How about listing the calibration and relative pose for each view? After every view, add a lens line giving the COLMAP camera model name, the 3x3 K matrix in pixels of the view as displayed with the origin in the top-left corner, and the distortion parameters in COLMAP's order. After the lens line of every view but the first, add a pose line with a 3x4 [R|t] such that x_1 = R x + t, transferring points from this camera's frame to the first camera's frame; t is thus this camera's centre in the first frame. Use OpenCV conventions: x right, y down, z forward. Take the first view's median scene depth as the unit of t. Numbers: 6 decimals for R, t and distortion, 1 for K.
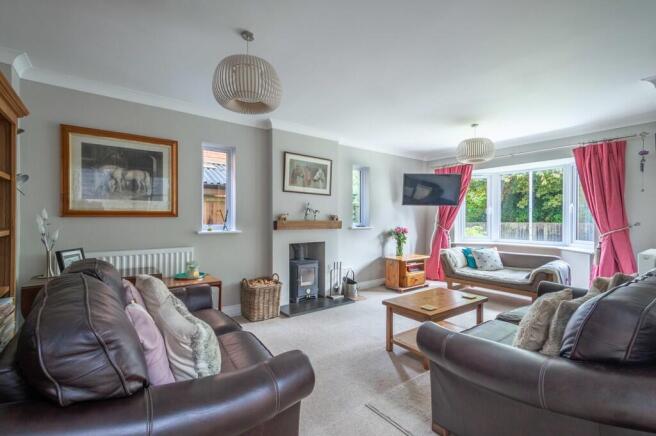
lens RADIAL K [[298.1, 0, 328.2], [0, 298.1, 219.3], [0, 0, 1]] dist [0.003380, -0.000212]
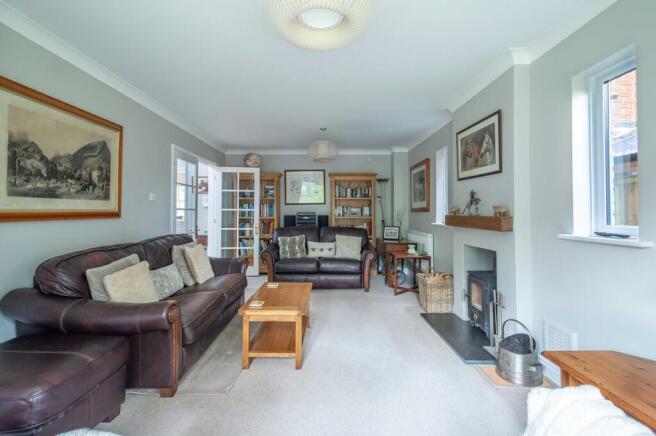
lens RADIAL K [[298.1, 0, 327.1], [0, 298.1, 213.2], [0, 0, 1]] dist [0.003380, -0.000212]
pose [[-0.585211, -0.005124, -0.810865, 0.677330], [-0.004203, 0.999986, -0.003286, 0.001440], [0.810870, 0.001485, -0.585224, 1.086481]]
